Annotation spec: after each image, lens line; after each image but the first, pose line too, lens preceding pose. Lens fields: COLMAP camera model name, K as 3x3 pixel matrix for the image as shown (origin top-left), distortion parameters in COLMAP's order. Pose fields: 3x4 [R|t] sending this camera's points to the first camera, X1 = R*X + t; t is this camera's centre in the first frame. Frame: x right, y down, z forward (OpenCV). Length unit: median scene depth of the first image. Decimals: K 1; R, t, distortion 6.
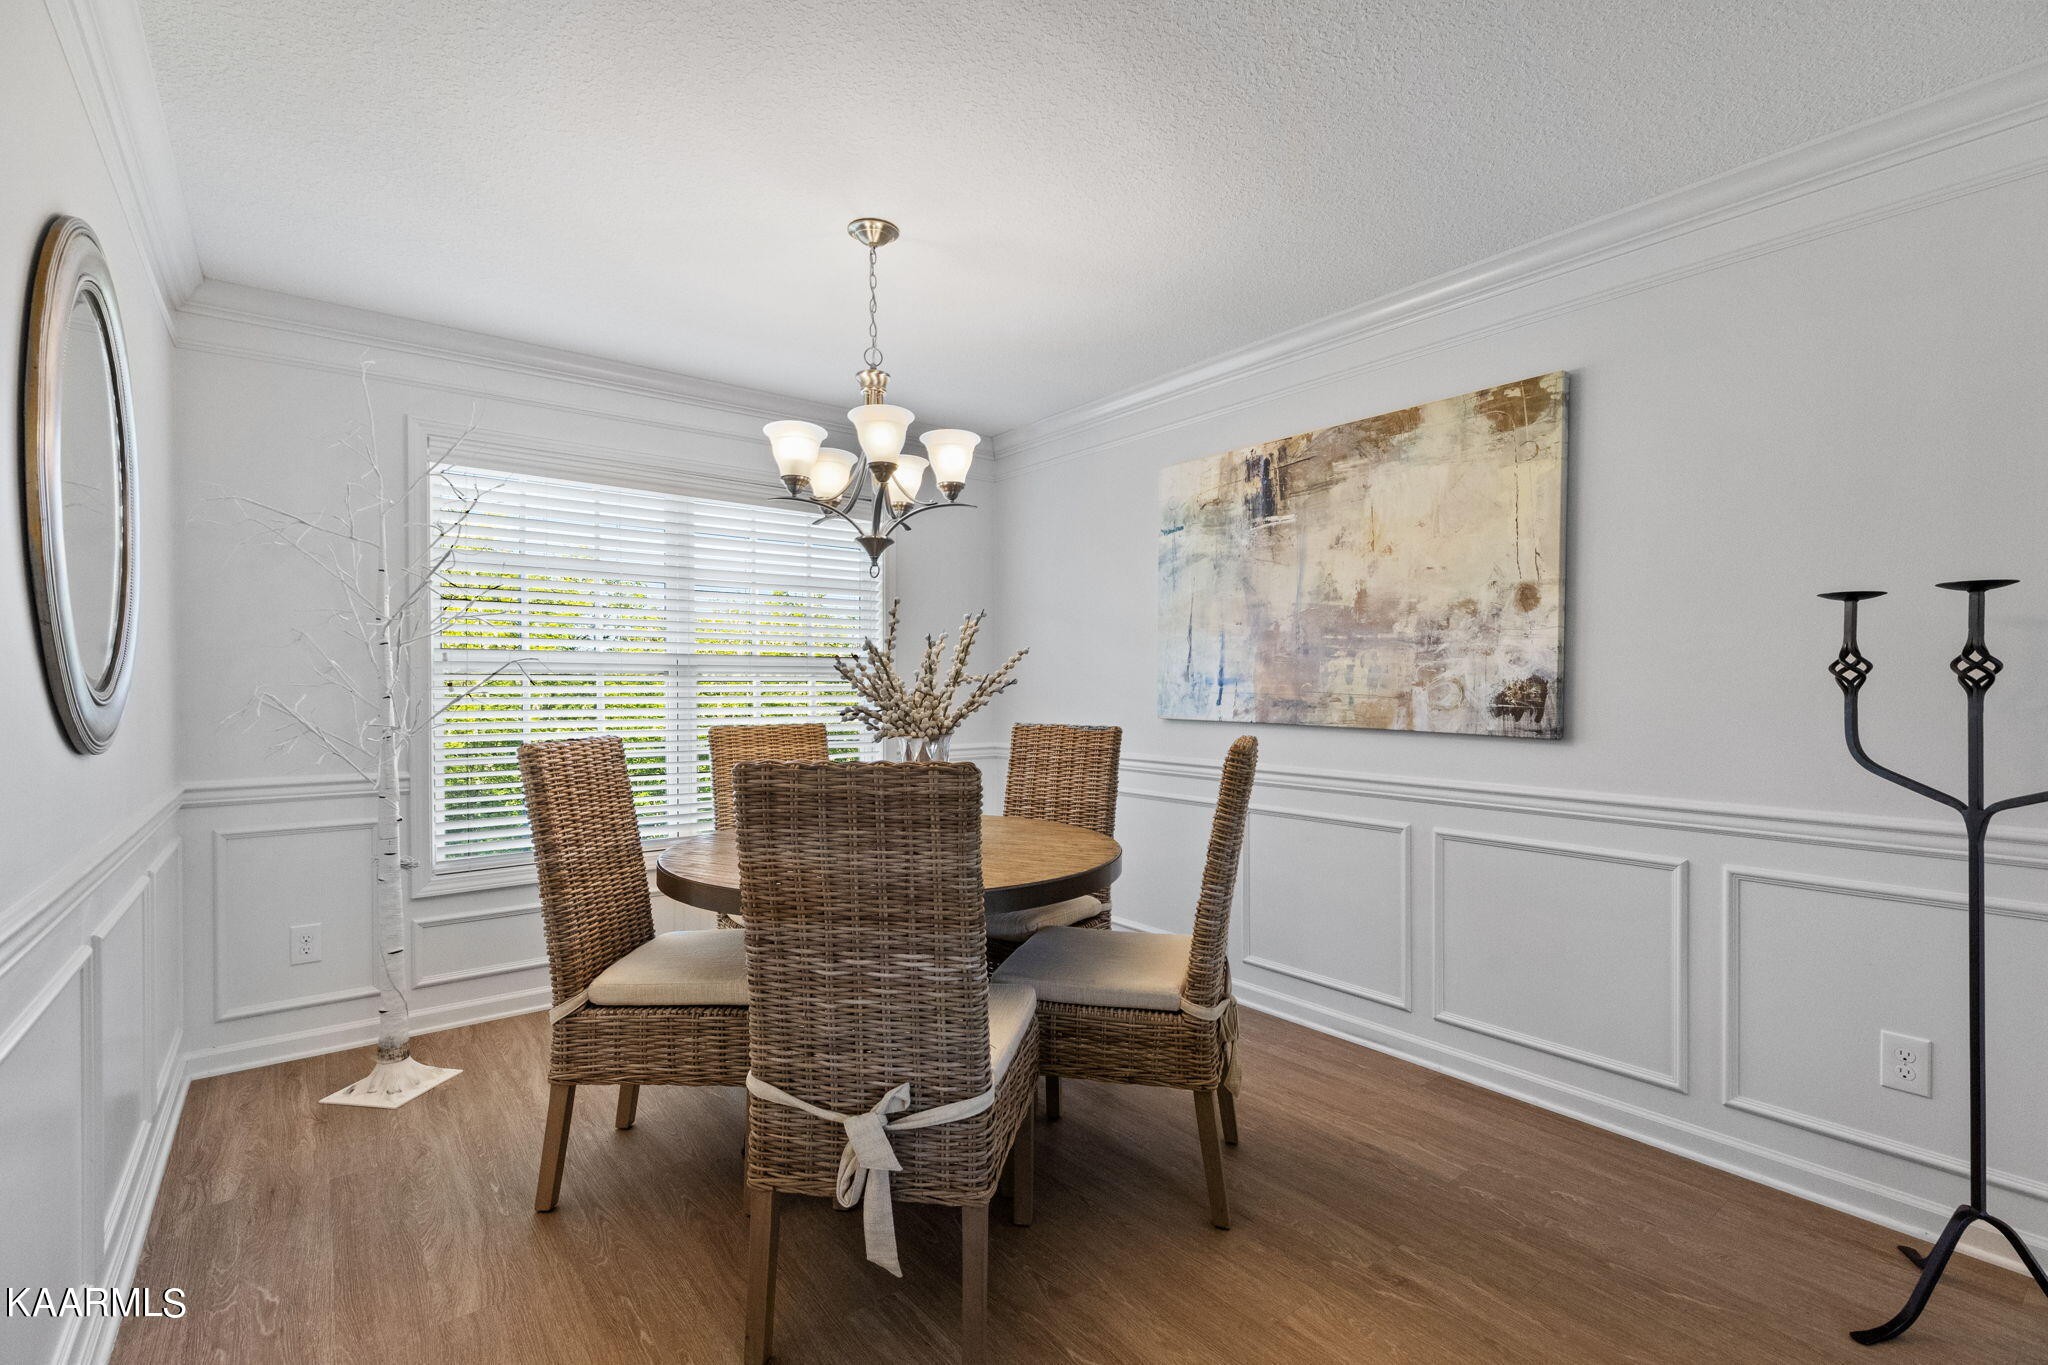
lens RADIAL K [[932.3, 0, 1026.0], [0, 932.3, 688.4], [0, 0, 1]] dist [0.003559, -0.000197]
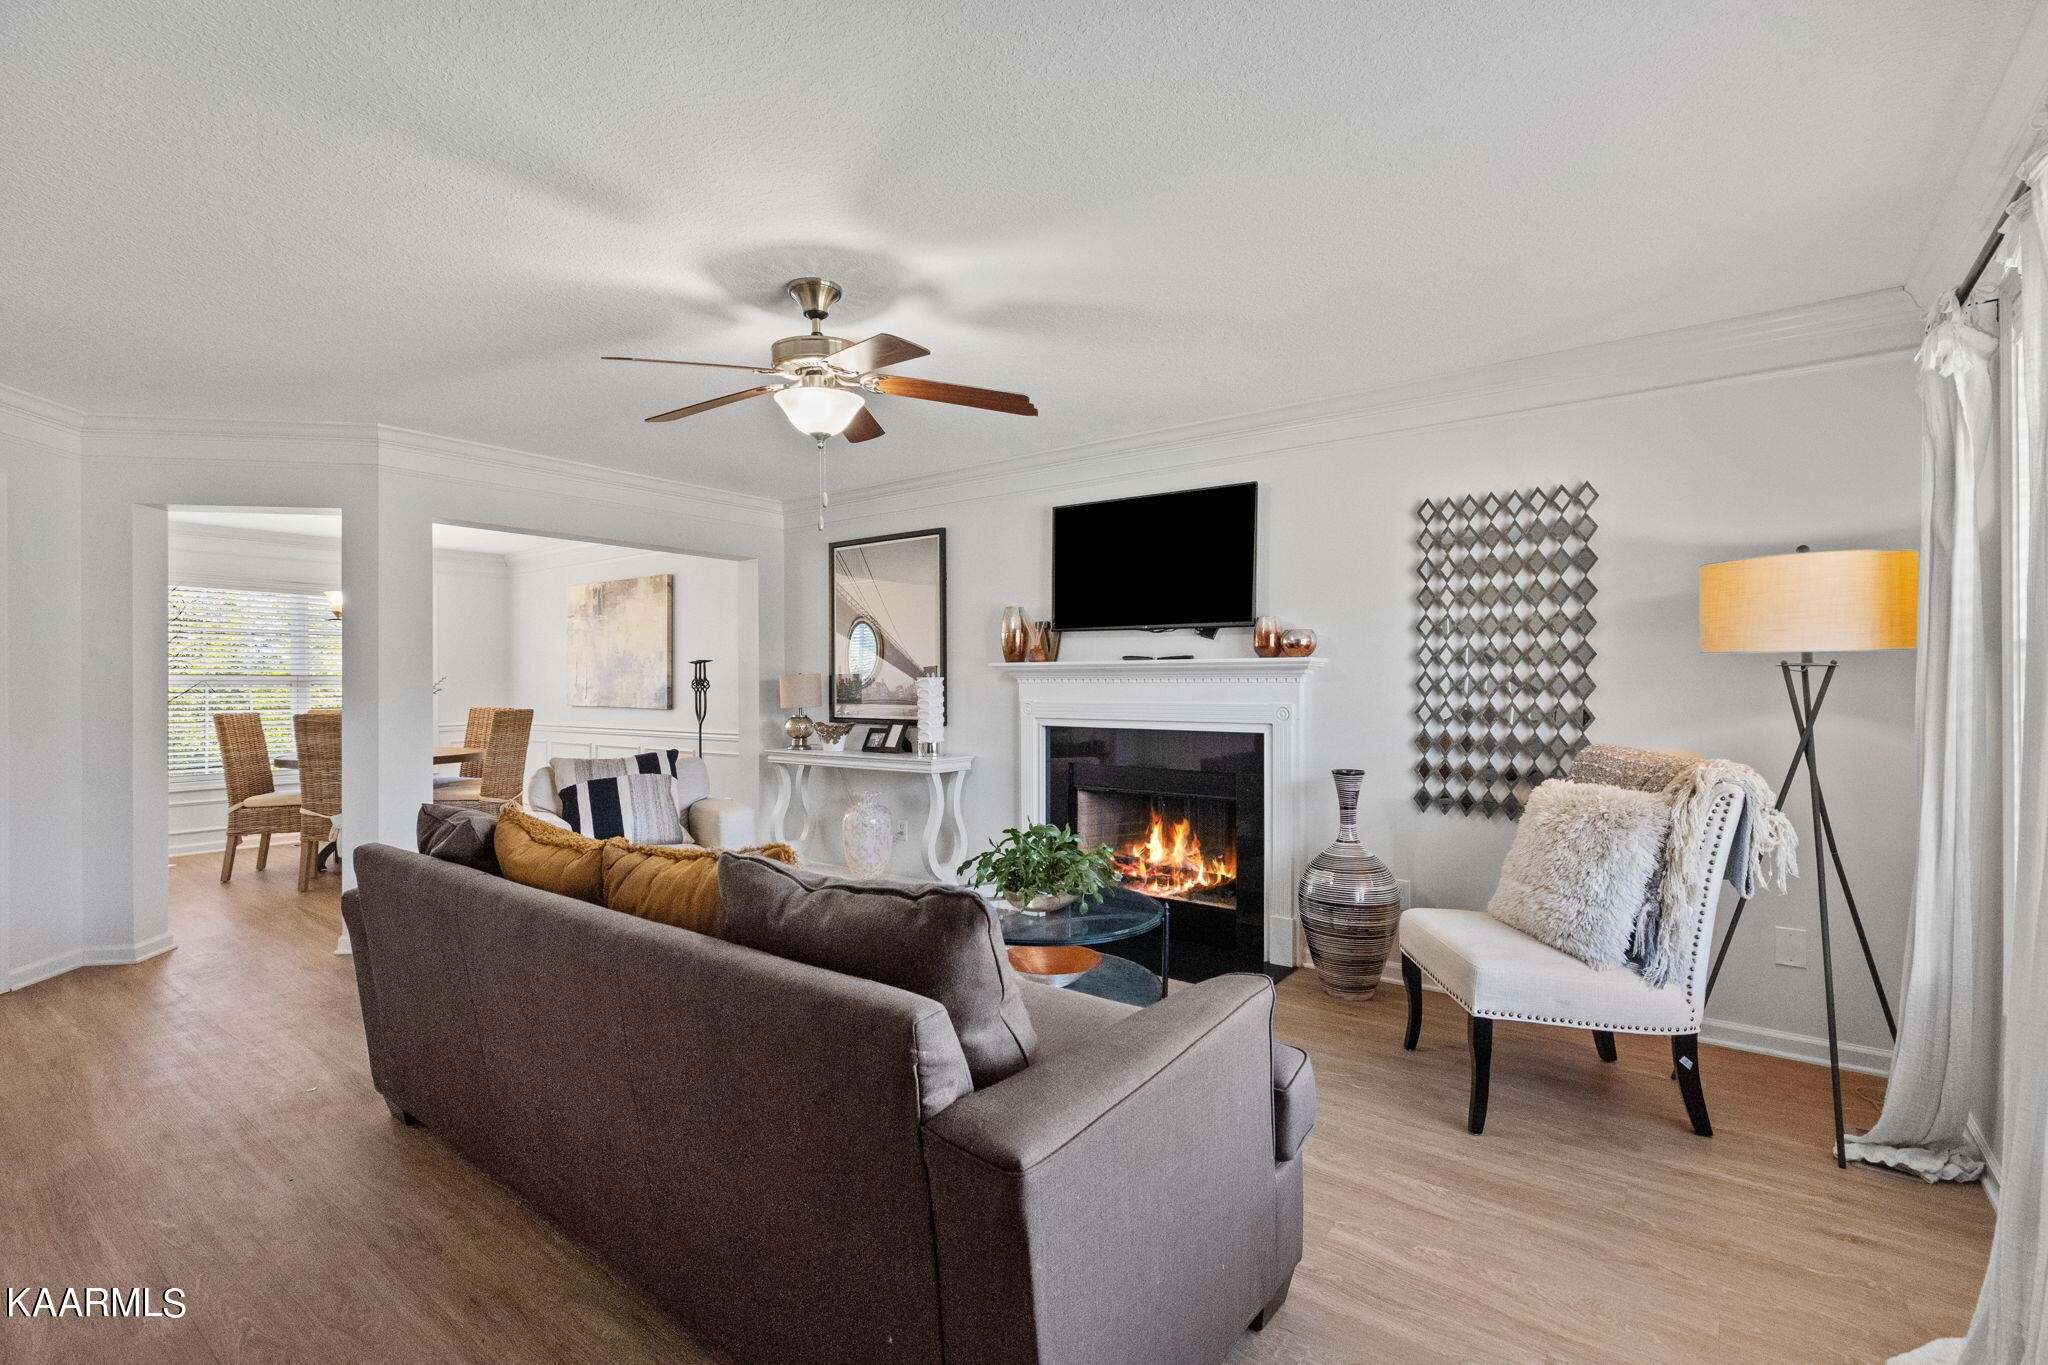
lens RADIAL K [[932.3, 0, 1033.7], [0, 932.3, 691.1], [0, 0, 1]] dist [0.003559, -0.000197]
pose [[0.967113, -0.006925, 0.254251, 1.060733], [0.006458, 0.999976, 0.002671, 0.001876], [-0.254264, -0.000941, 0.967134, -2.209317]]
